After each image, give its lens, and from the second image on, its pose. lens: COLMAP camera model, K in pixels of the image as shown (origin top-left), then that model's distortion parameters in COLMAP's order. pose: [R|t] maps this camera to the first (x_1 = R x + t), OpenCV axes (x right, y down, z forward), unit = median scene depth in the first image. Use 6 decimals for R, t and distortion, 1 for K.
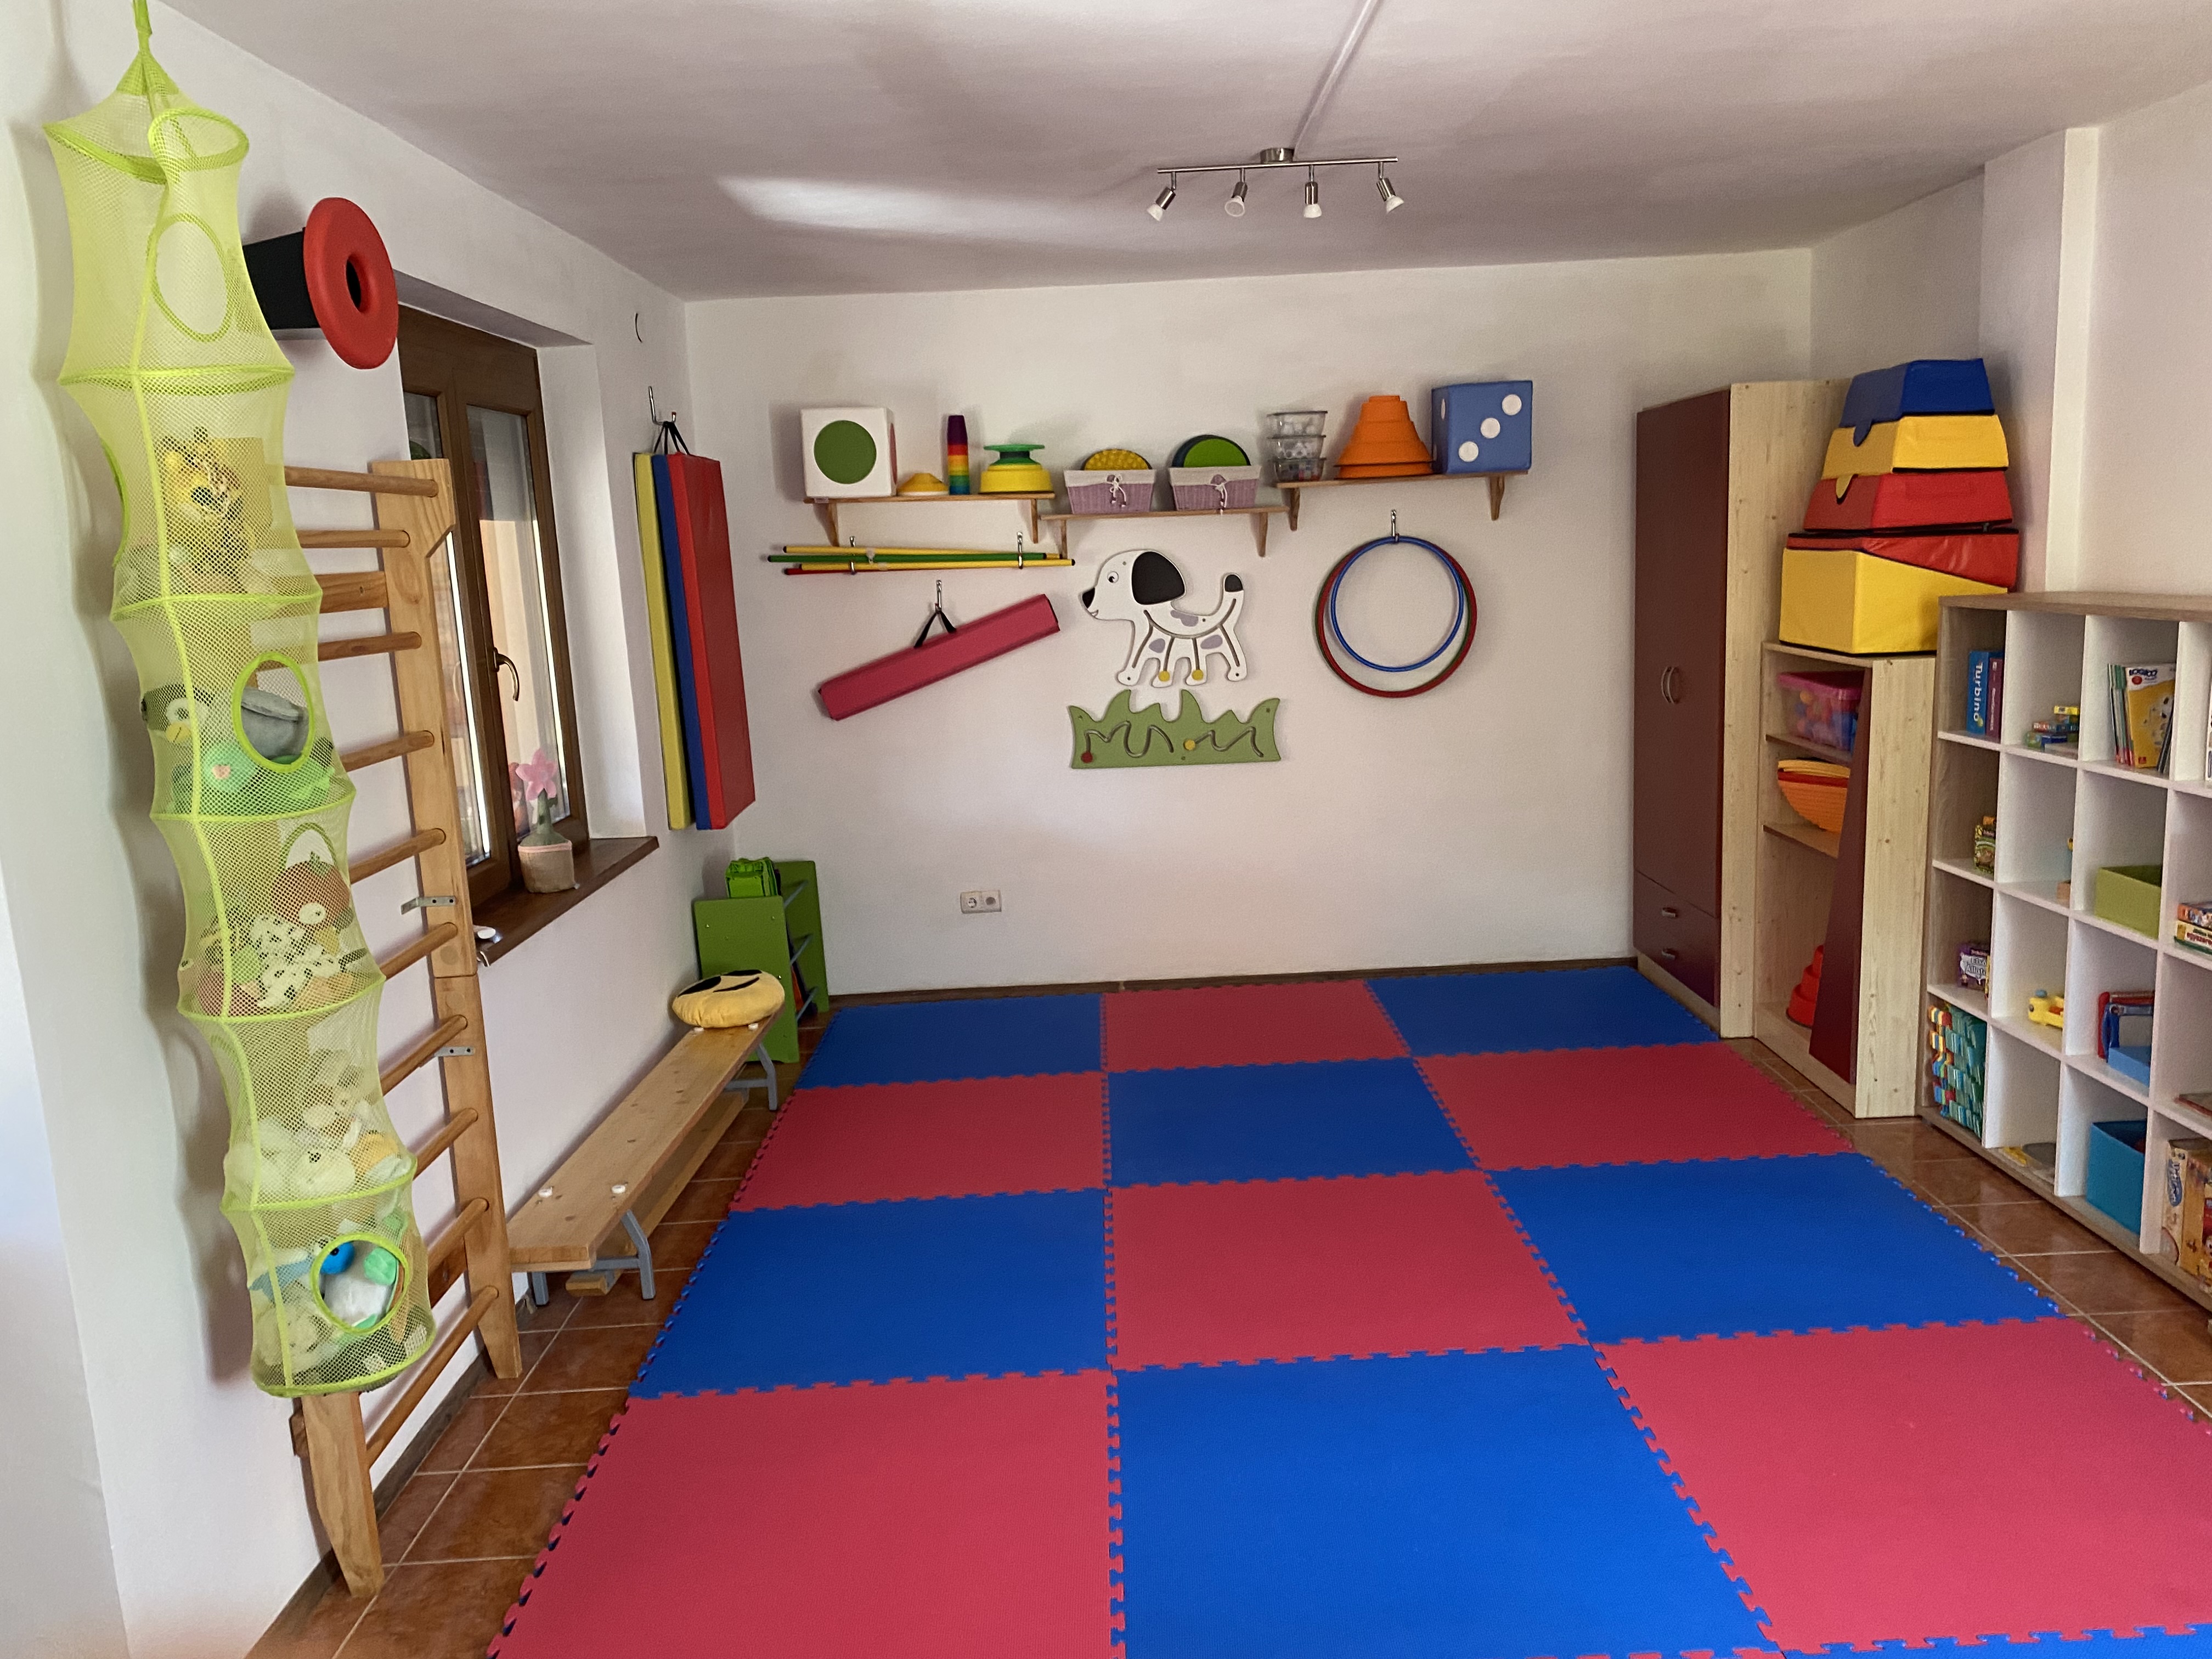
lens RADIAL K [[1685.7, 0, 1106.6], [0, 1685.7, 873.2], [0, 0, 1]] dist [0.004844, 0.000183]
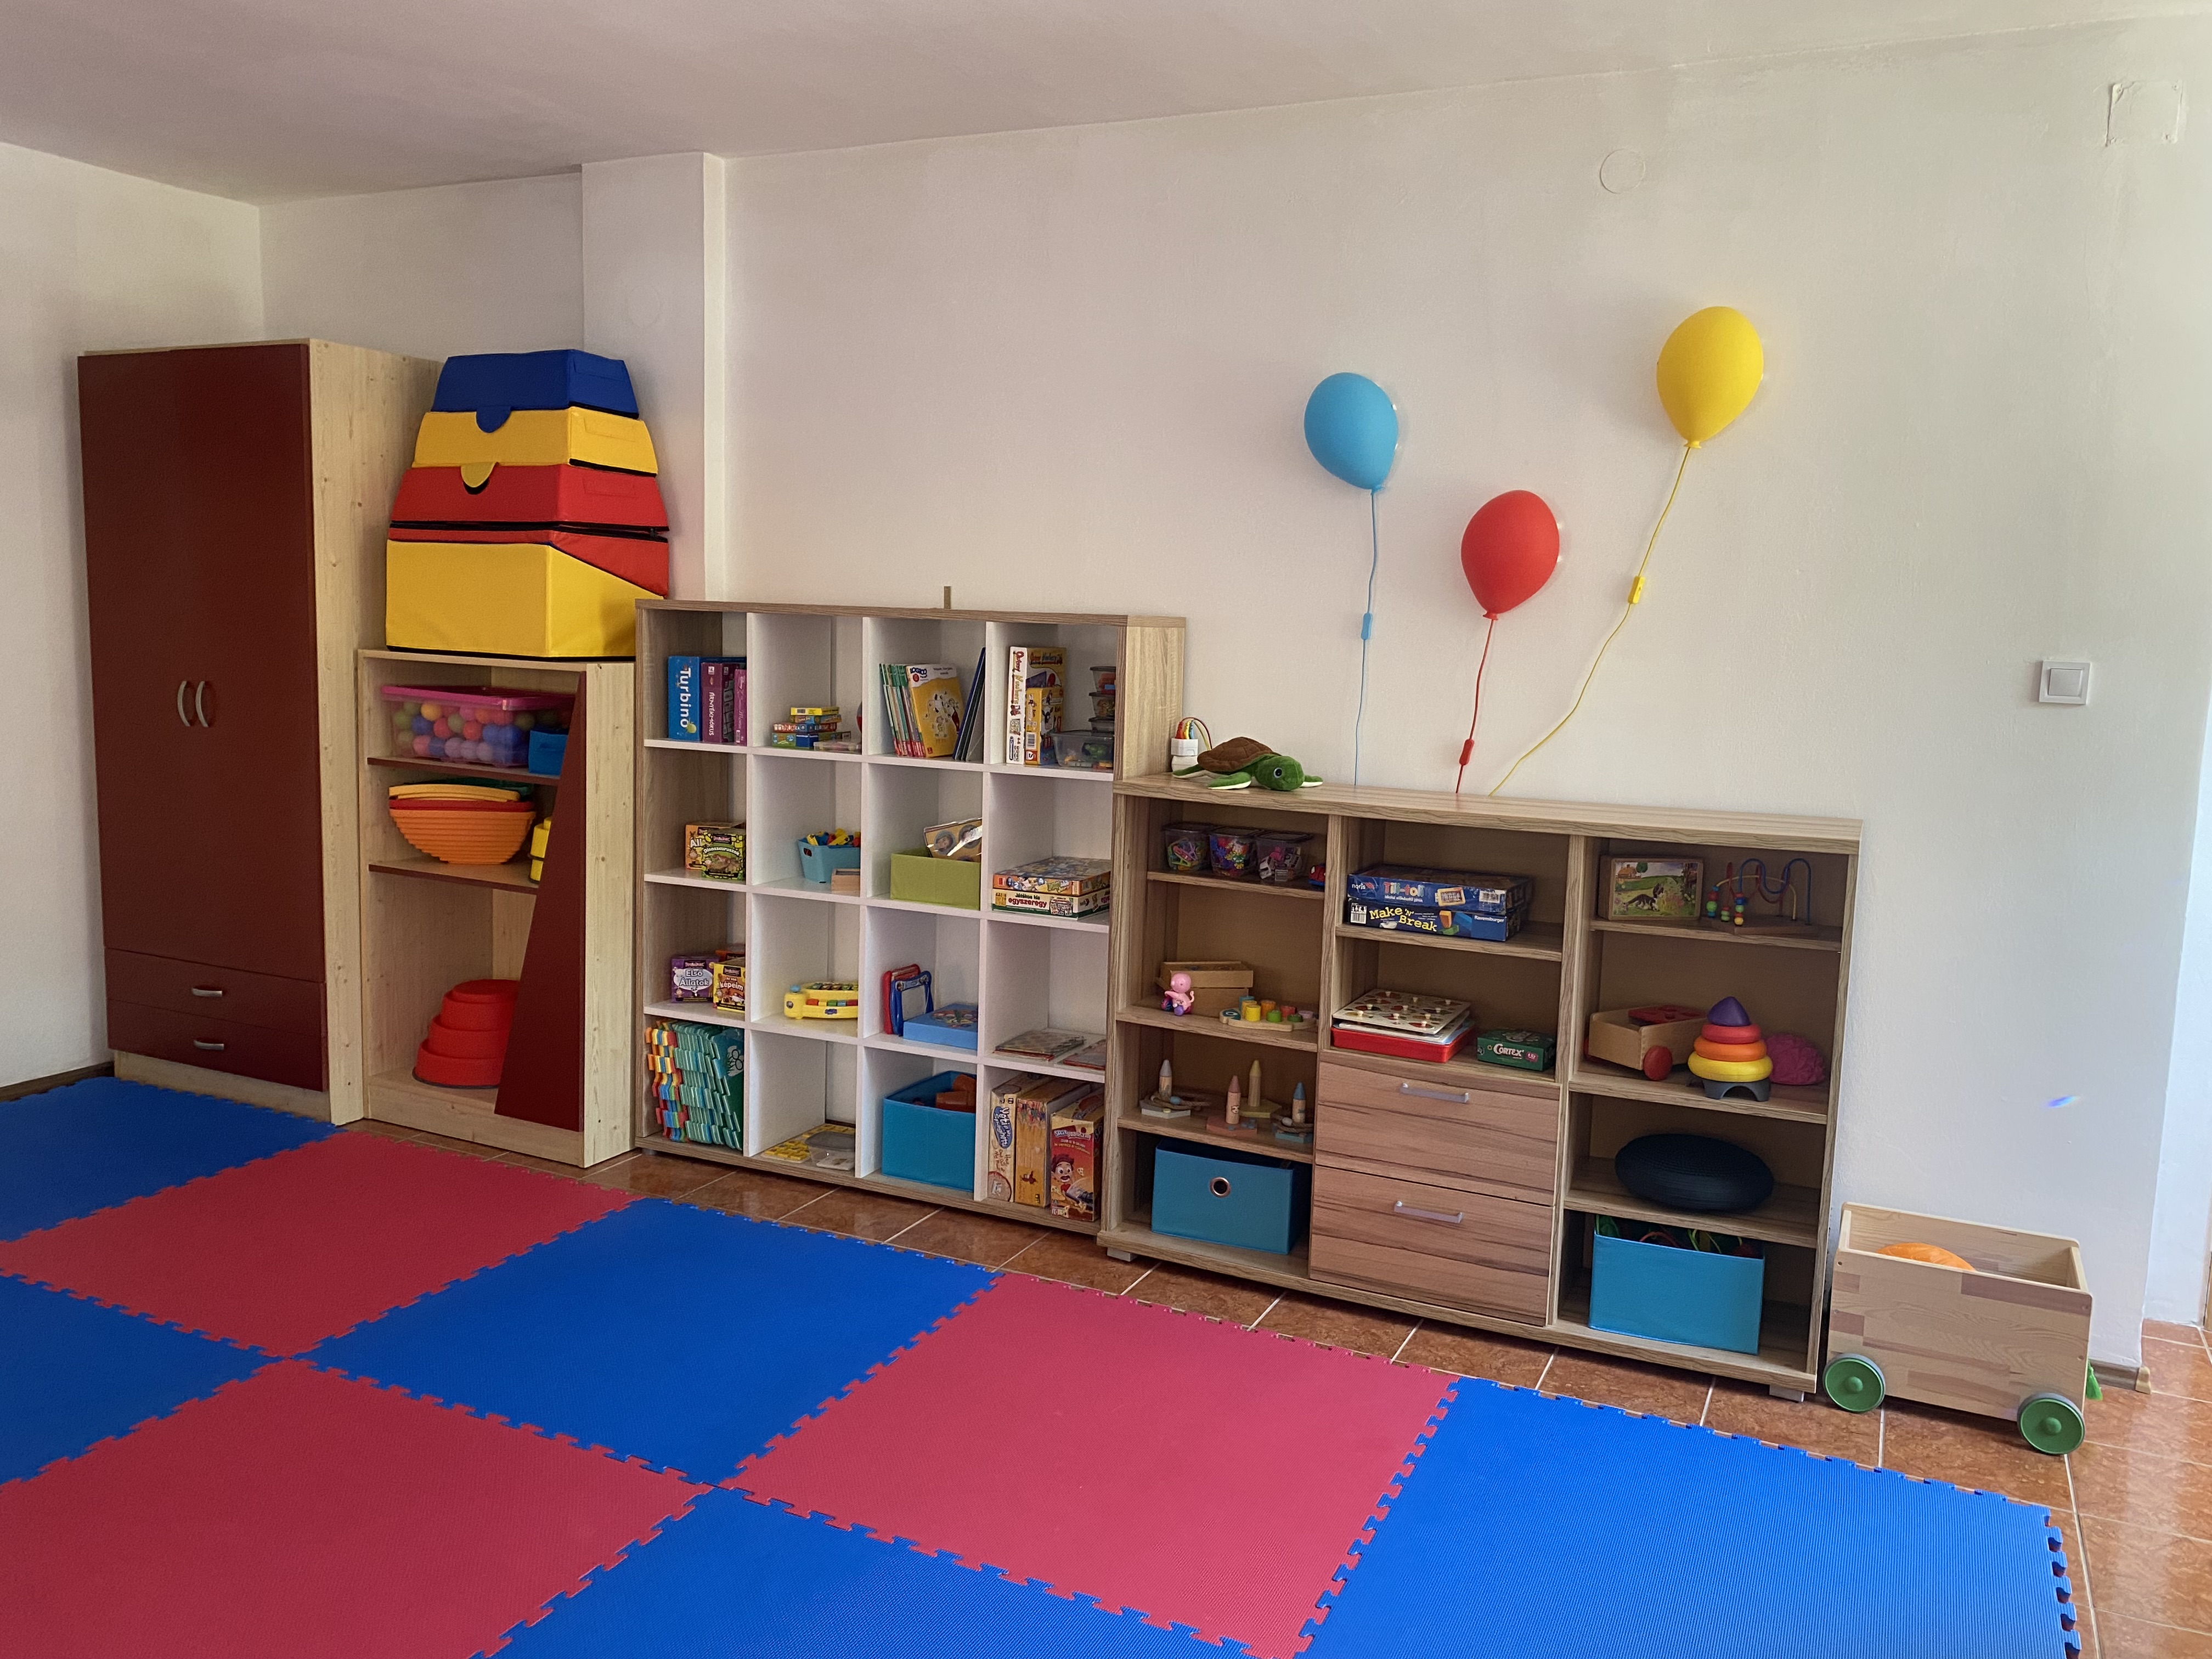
lens RADIAL K [[1695.6, 0, 1106.0], [0, 1695.6, 814.0], [0, 0, 1]] dist [0.098719, -0.197183]
pose [[0.425862, -0.052486, 0.903264, -0.270092], [0.122571, 0.992460, -0.000120, -0.009753], [-0.896447, 0.110766, 0.429084, 0.351171]]
